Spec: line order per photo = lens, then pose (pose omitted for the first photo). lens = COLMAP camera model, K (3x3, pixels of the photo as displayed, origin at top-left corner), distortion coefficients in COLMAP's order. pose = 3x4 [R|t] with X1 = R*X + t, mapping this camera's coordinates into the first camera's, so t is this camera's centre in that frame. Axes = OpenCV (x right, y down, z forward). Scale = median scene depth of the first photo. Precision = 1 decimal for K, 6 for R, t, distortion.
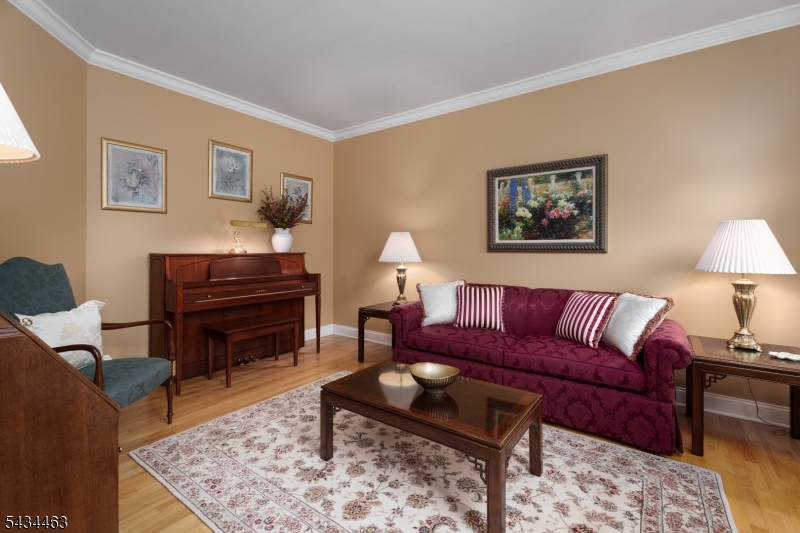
lens RADIAL K [[358.7, 0, 397.9], [0, 358.7, 251.3], [0, 0, 1]] dist [0.002455, -0.001730]
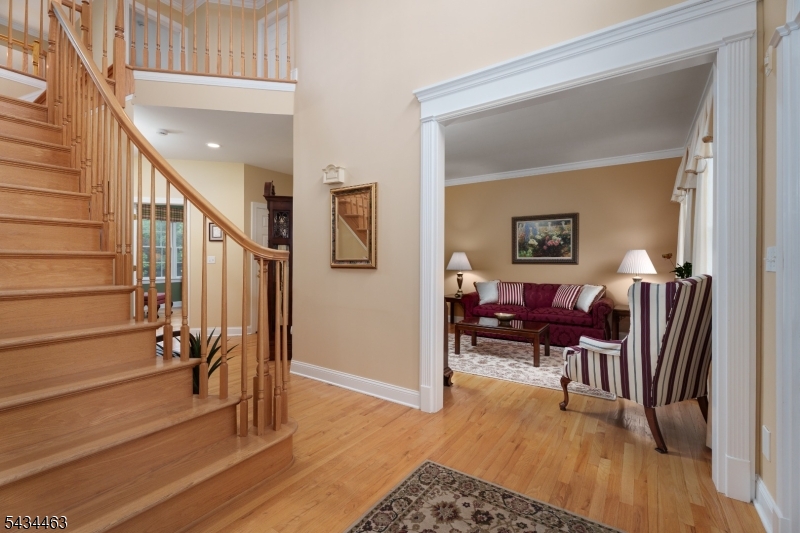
lens RADIAL K [[358.7, 0, 400.2], [0, 358.7, 262.1], [0, 0, 1]] dist [0.002455, -0.001730]
pose [[0.998836, -0.000393, 0.048244, -0.419071], [0.000217, 0.999993, 0.003671, -0.014810], [-0.048245, -0.003656, 0.998829, -0.794544]]
